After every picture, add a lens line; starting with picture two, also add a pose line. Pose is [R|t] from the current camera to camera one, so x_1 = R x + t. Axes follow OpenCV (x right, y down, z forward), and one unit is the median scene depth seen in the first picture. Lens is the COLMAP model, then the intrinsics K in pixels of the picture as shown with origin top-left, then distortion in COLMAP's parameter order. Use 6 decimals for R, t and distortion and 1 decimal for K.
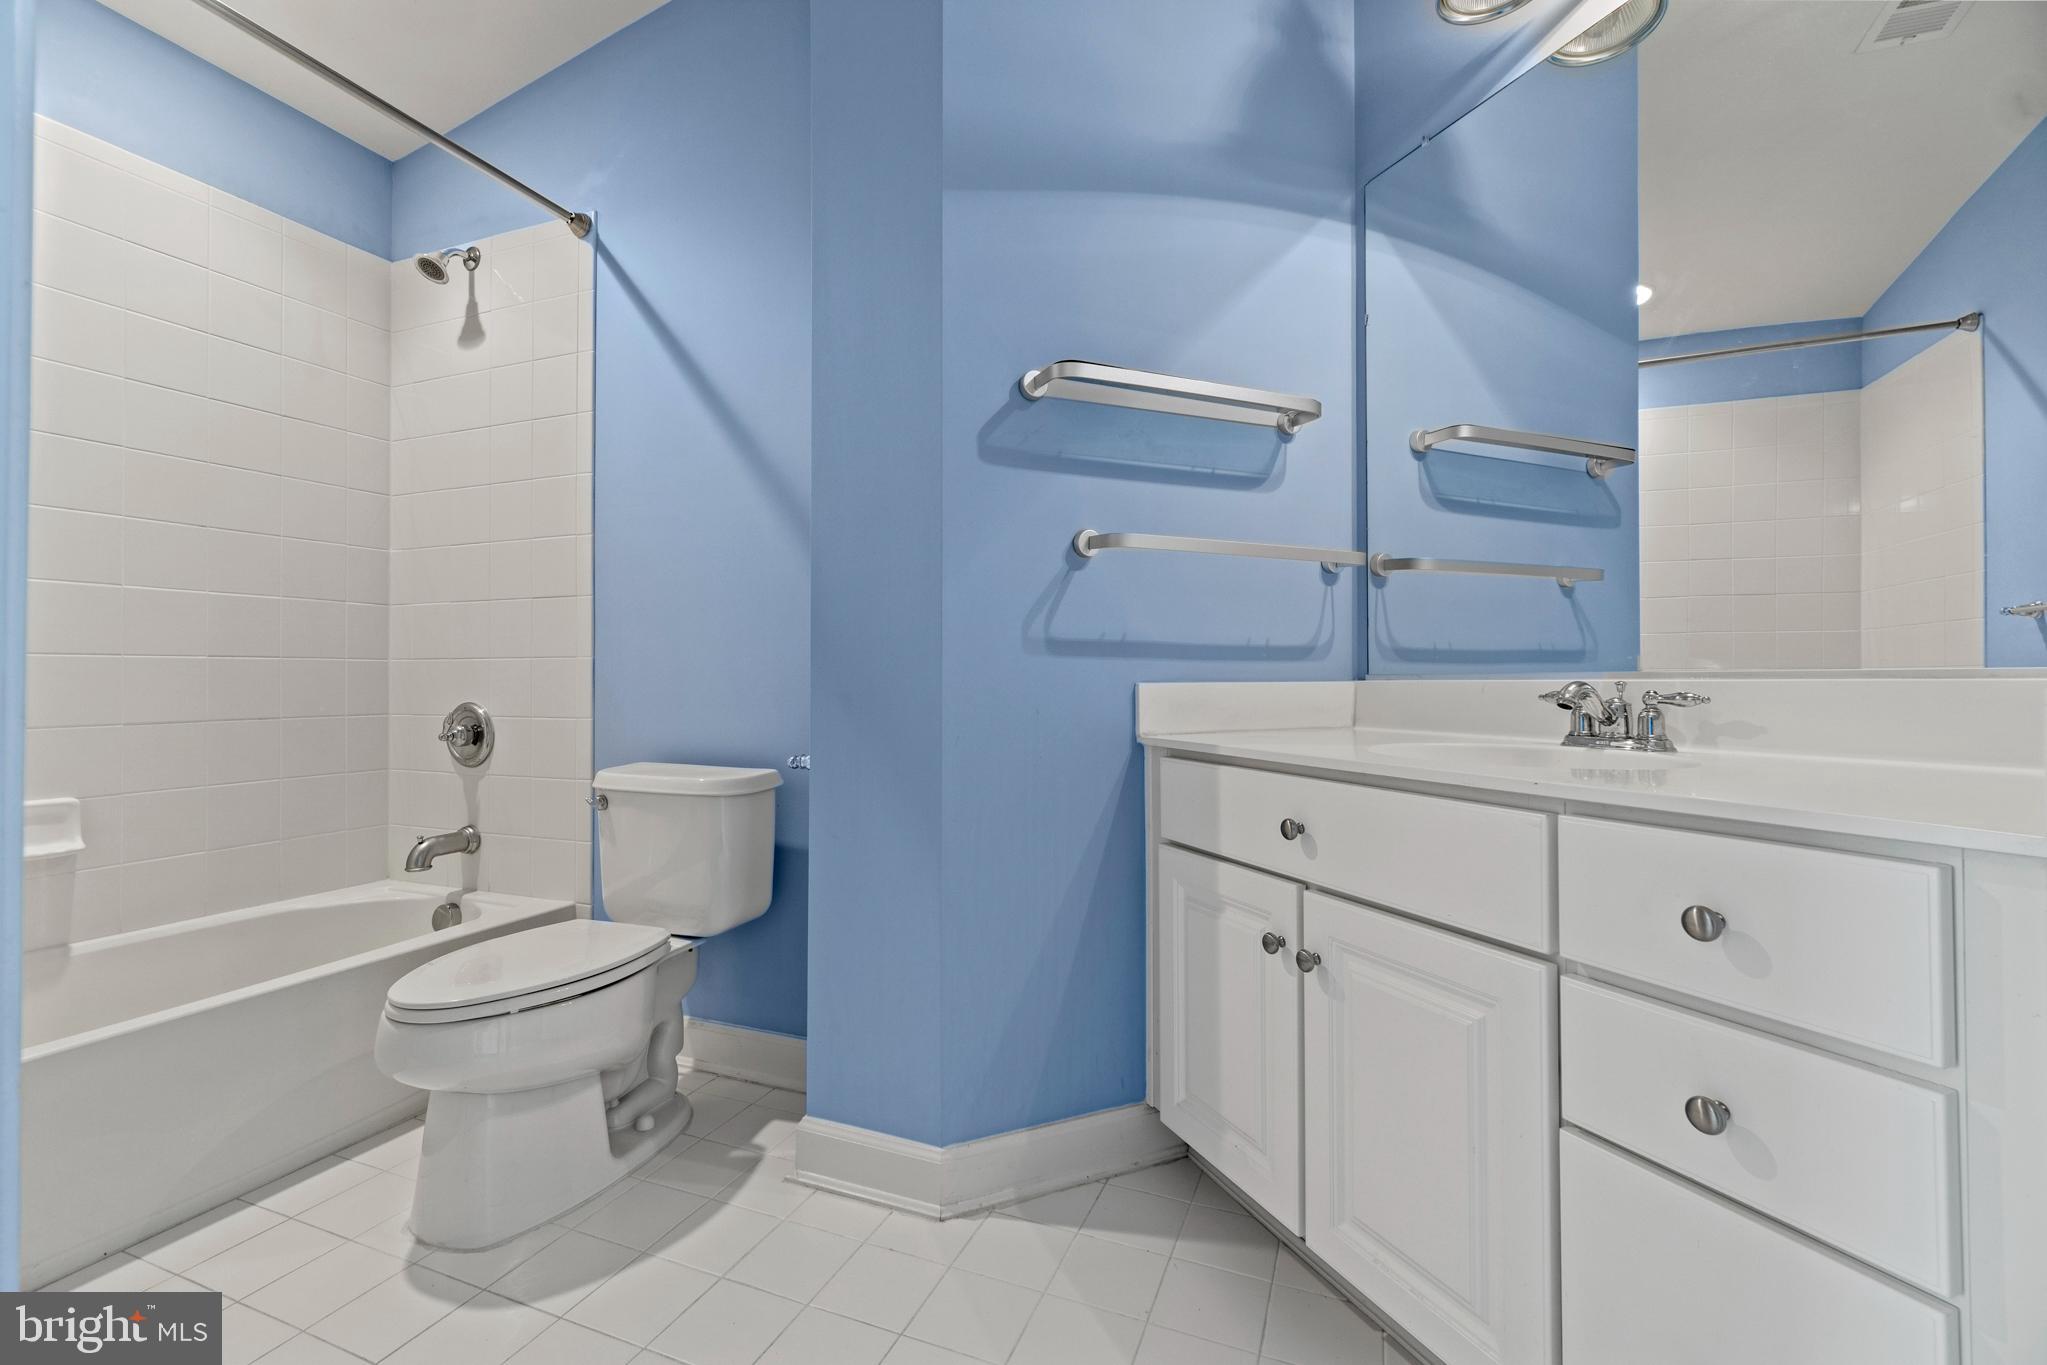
lens RADIAL K [[880.4, 0, 1028.3], [0, 880.4, 685.5], [0, 0, 1]] dist [-0.000633, 0.000551]
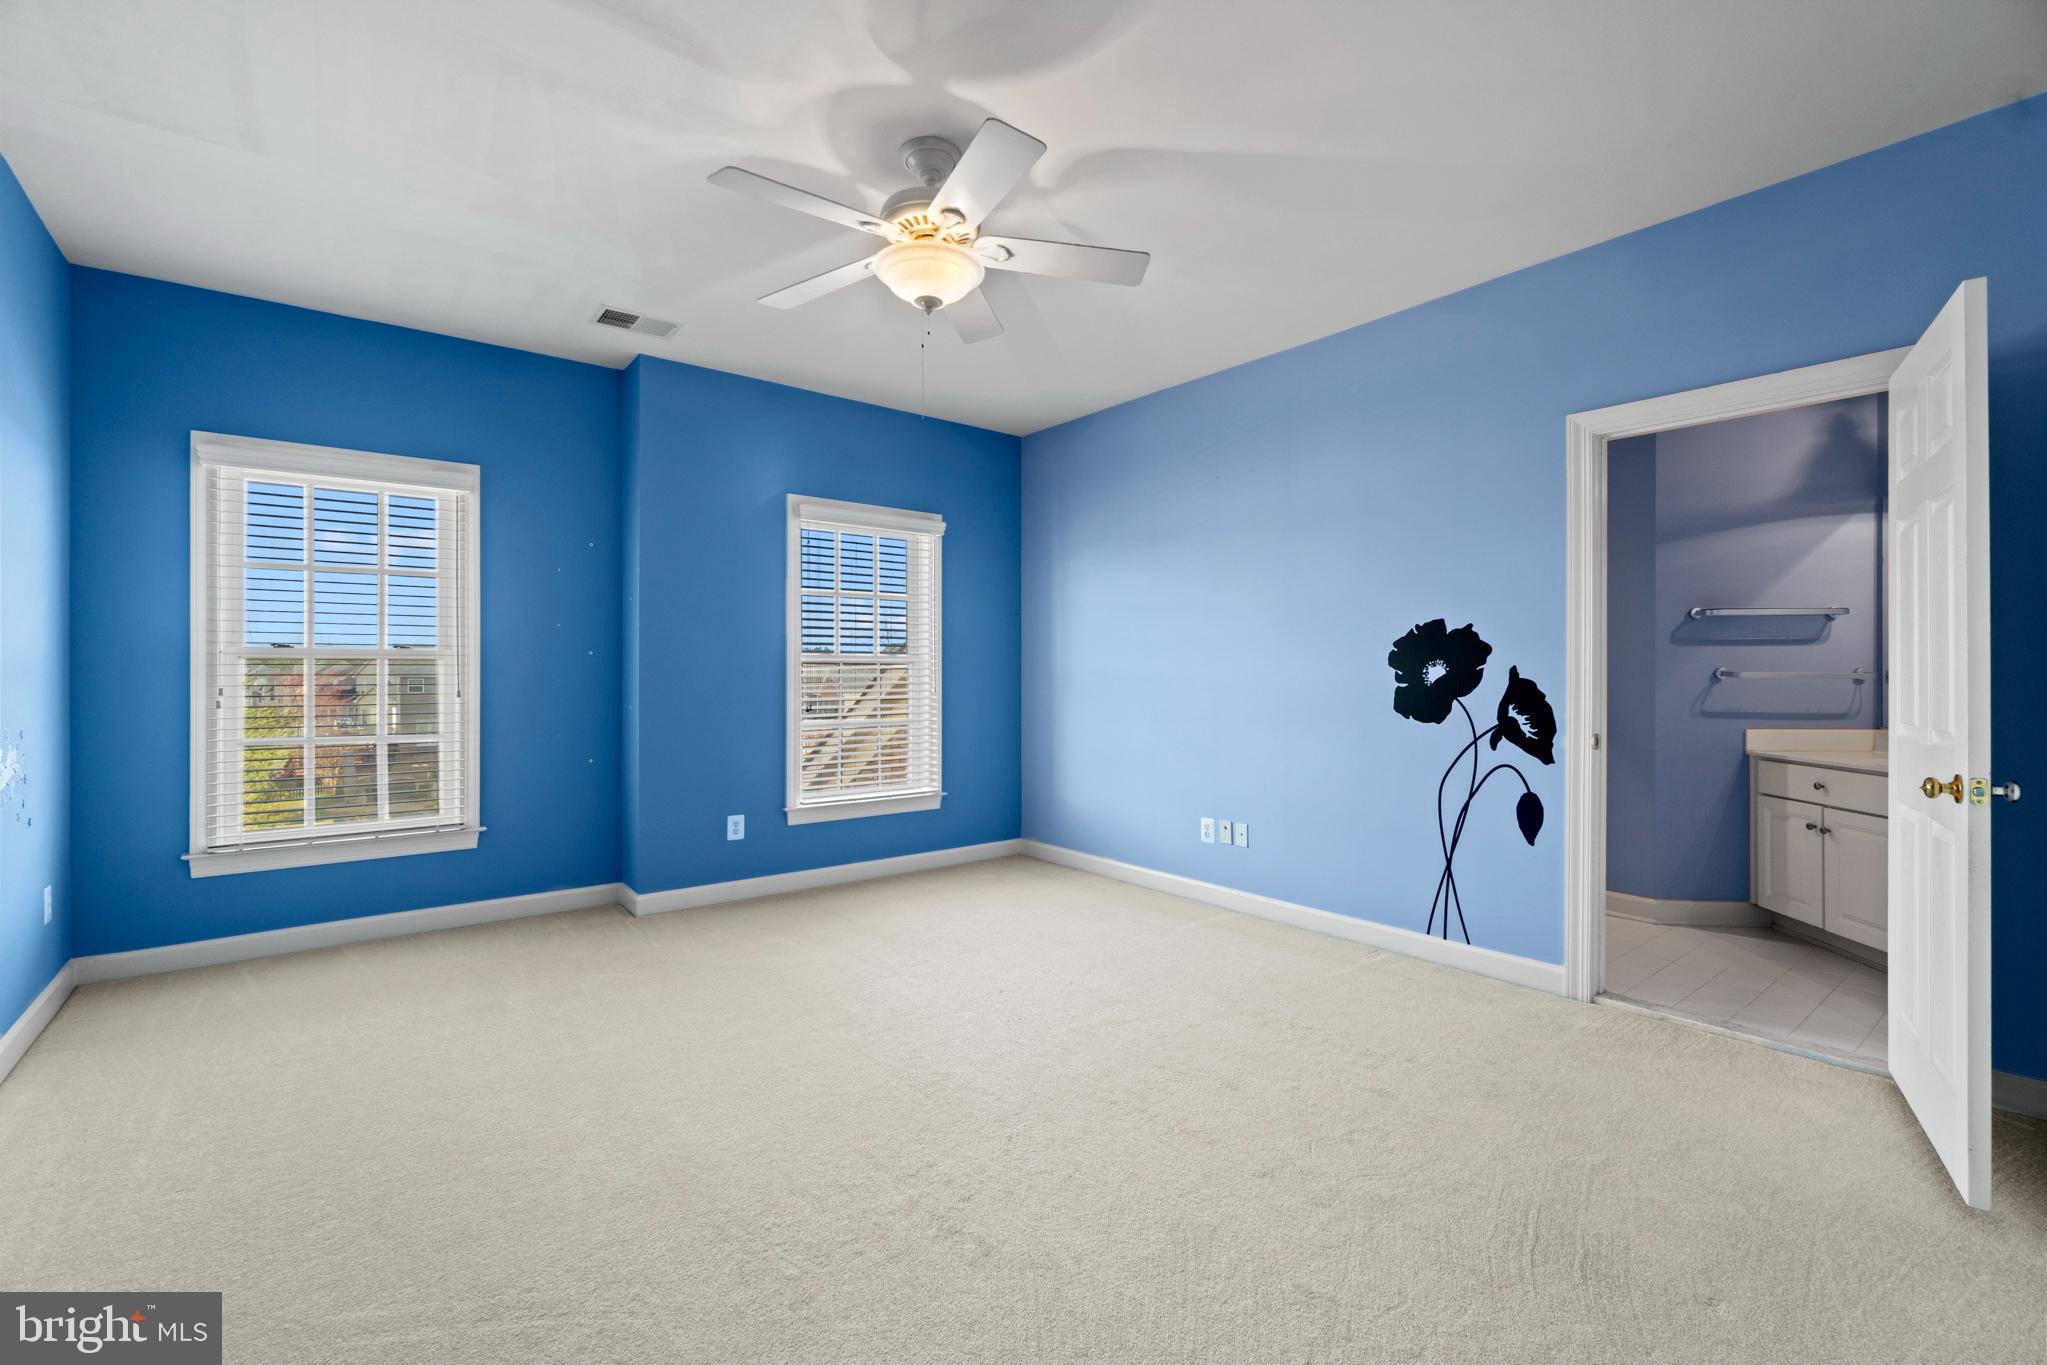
lens RADIAL K [[880.4, 0, 1030.1], [0, 880.4, 685.2], [0, 0, 1]] dist [-0.000633, 0.000551]
pose [[0.862113, 0.000288, -0.506715, -0.370192], [-0.001110, 0.999999, -0.001321, -0.126781], [0.506714, 0.001701, 0.862113, -2.221035]]
